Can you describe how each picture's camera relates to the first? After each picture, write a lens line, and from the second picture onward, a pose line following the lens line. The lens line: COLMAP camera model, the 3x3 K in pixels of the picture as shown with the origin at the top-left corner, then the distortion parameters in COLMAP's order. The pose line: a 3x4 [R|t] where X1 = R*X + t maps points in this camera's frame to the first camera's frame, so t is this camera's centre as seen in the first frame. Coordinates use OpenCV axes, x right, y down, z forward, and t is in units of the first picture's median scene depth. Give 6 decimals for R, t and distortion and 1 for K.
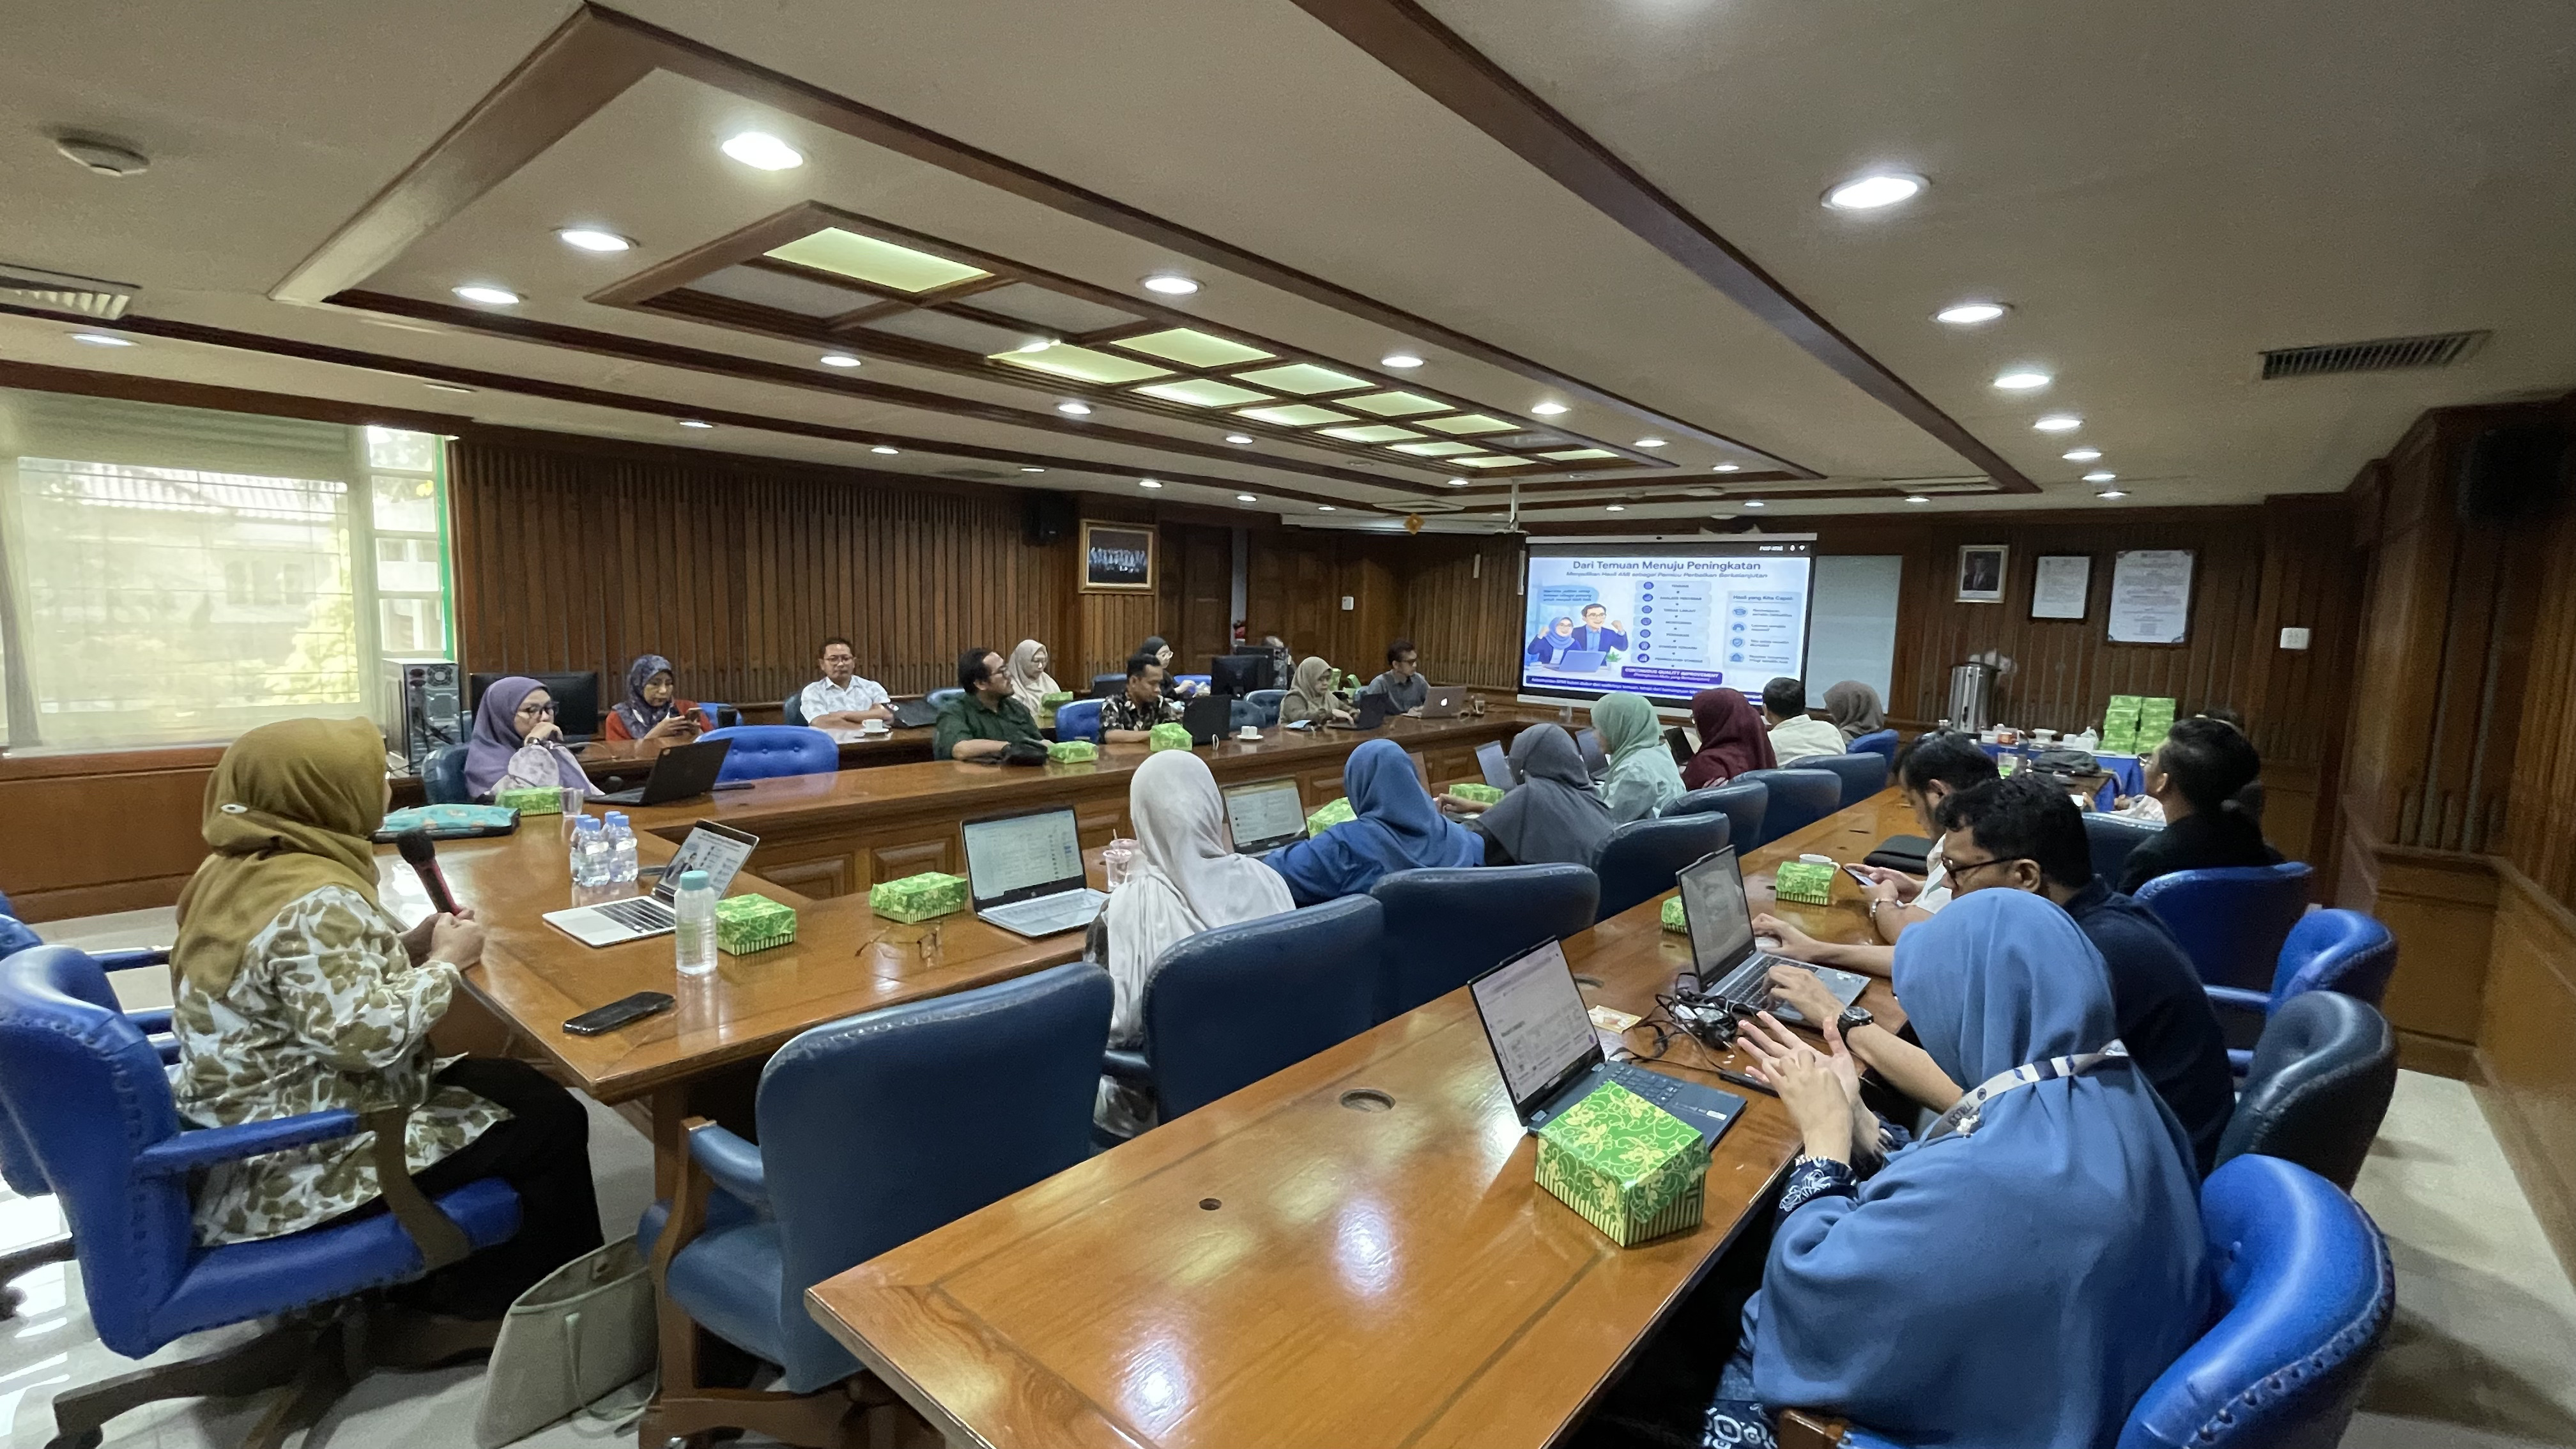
lens RADIAL K [[1108.3, 0, 1294.3], [0, 1108.3, 718.8], [0, 0, 1]] dist [0.000599, 0.000126]
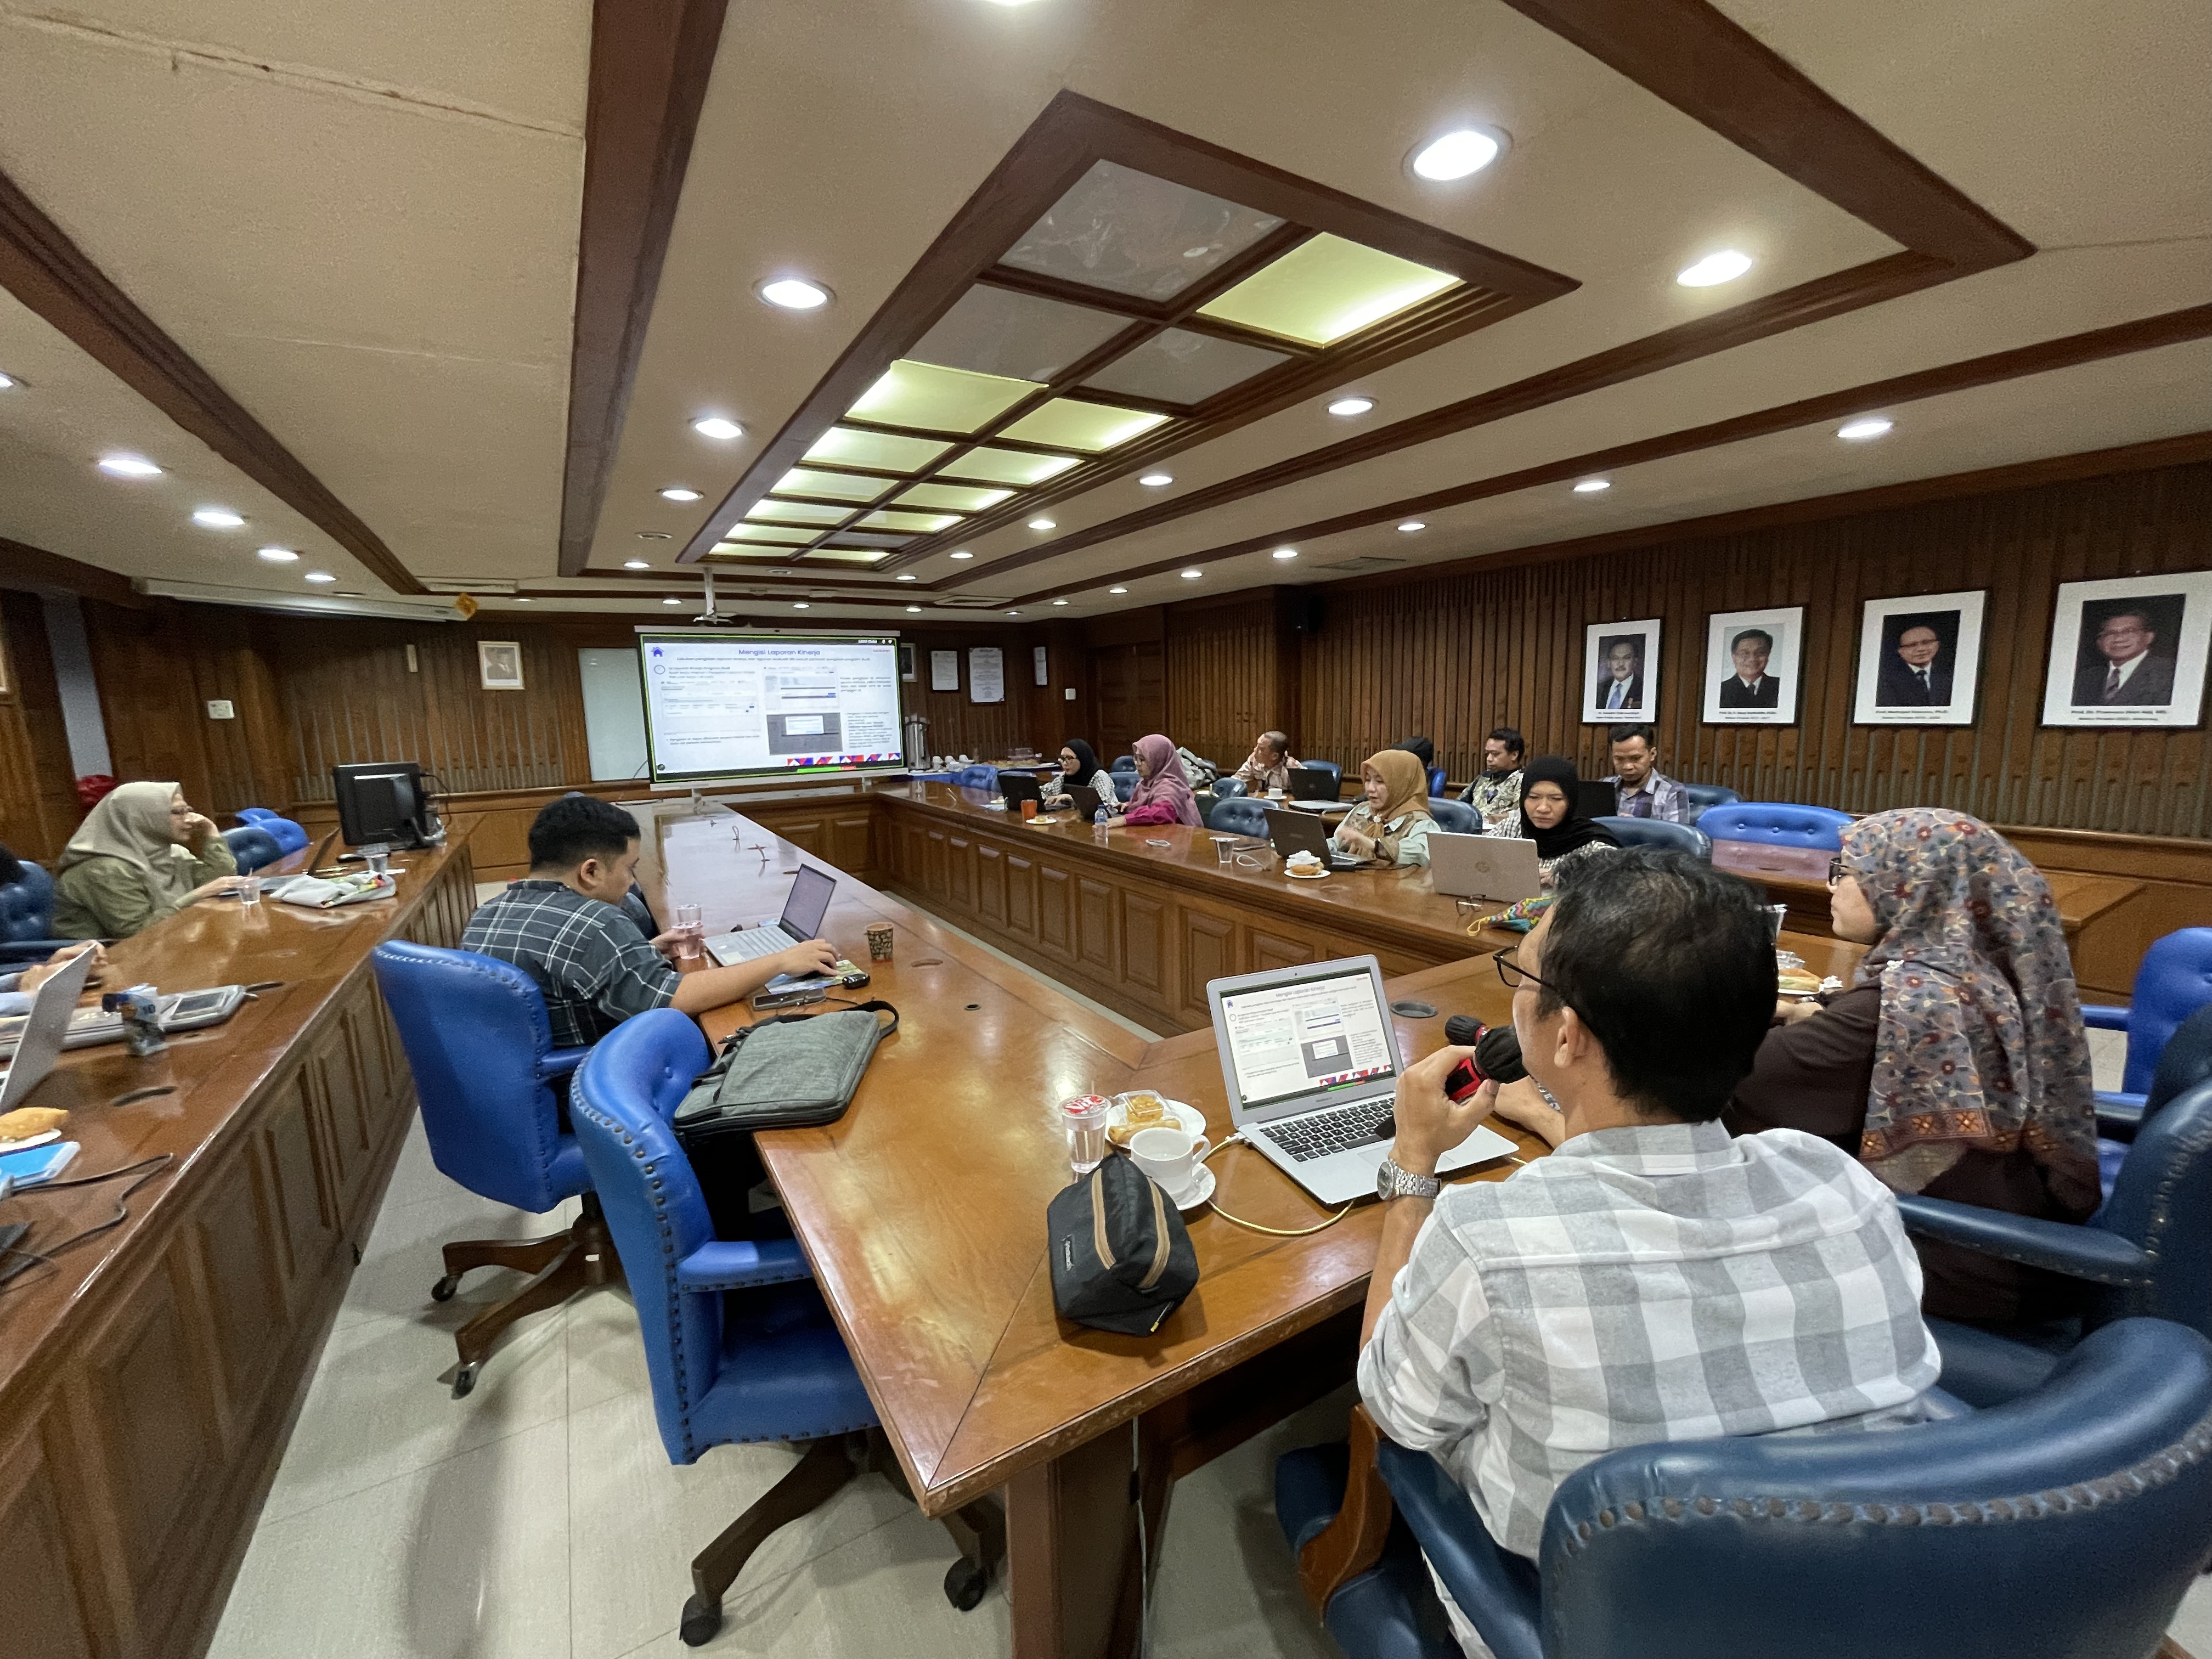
lens RADIAL K [[901.1, 0, 1107.4], [0, 901.1, 834.0], [0, 0, 1]] dist [-0.001993, 0.001455]
pose [[0.310739, -0.179222, 0.933446, -0.466395], [0.137007, 0.980252, 0.142600, -0.040530], [-0.940569, 0.083577, 0.329157, 0.371496]]
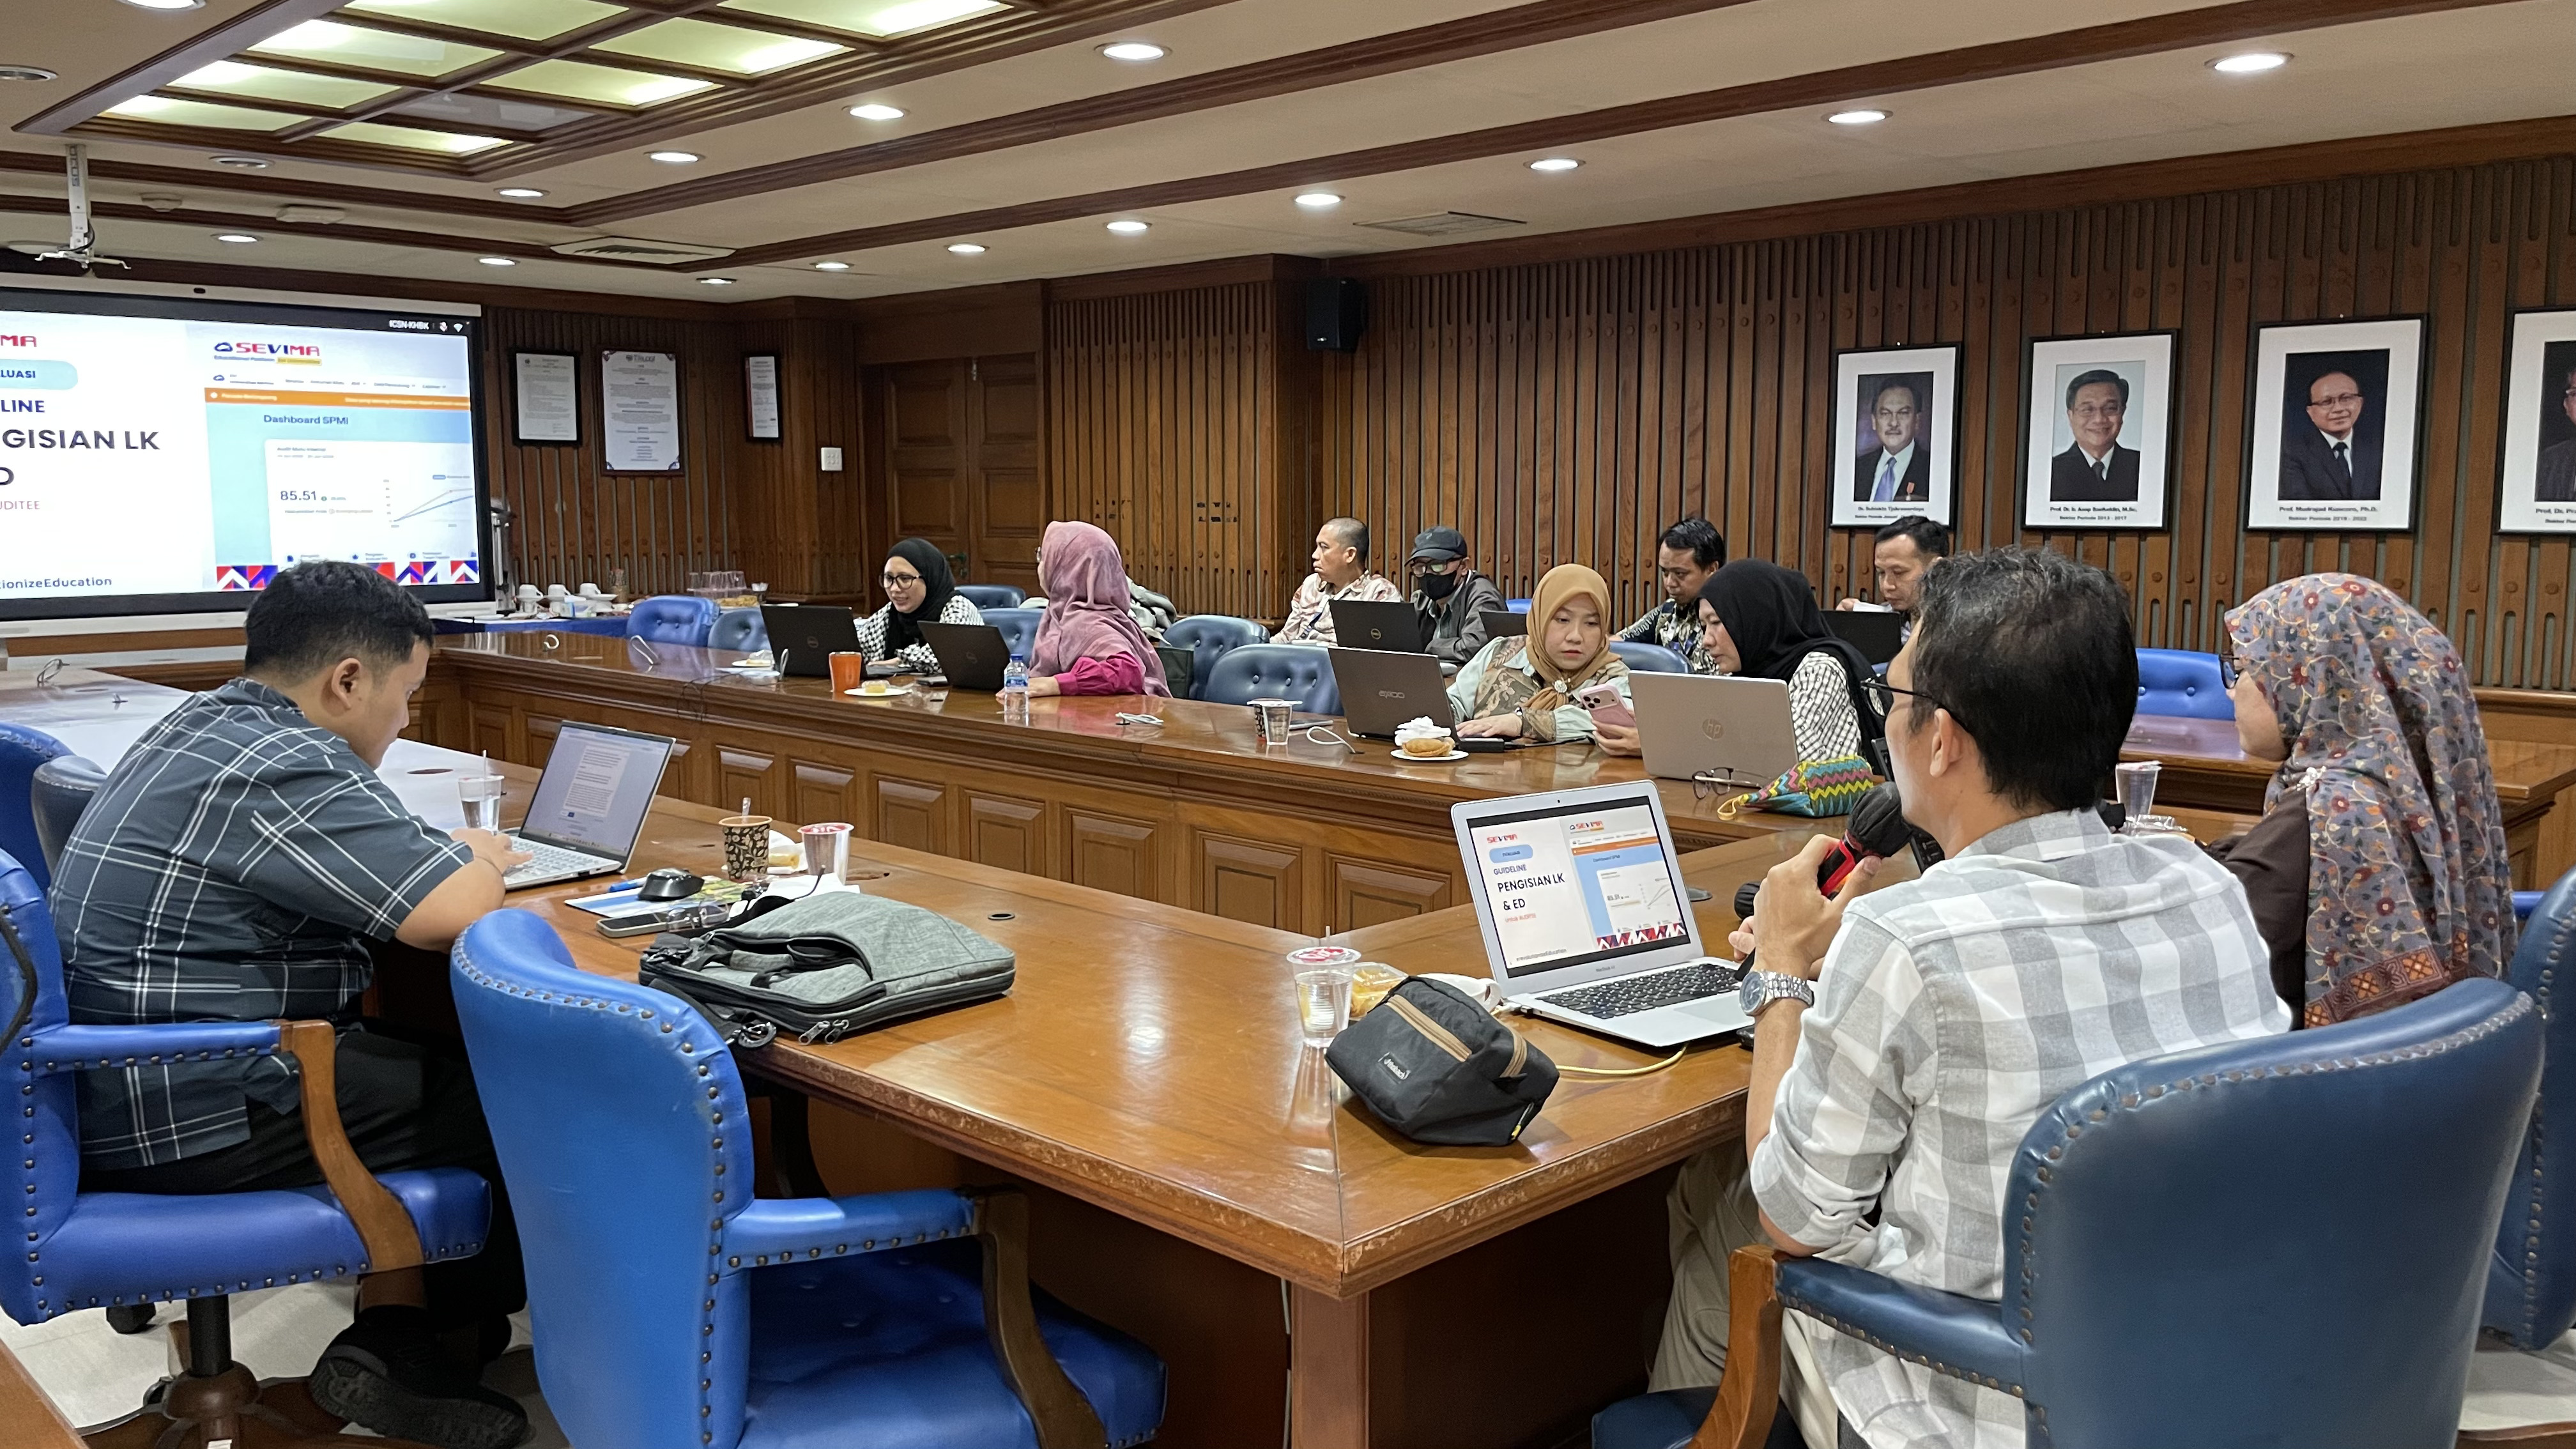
lens RADIAL K [[1958.8, 0, 1304.7], [0, 1958.8, 707.9], [0, 0, 1]] dist [0.067405, -0.088987]
pose [[0.067257, -0.141262, 0.987685, -0.566949], [0.109061, 0.985036, 0.133456, -0.036631], [-0.991757, 0.098742, 0.081657, 0.415834]]
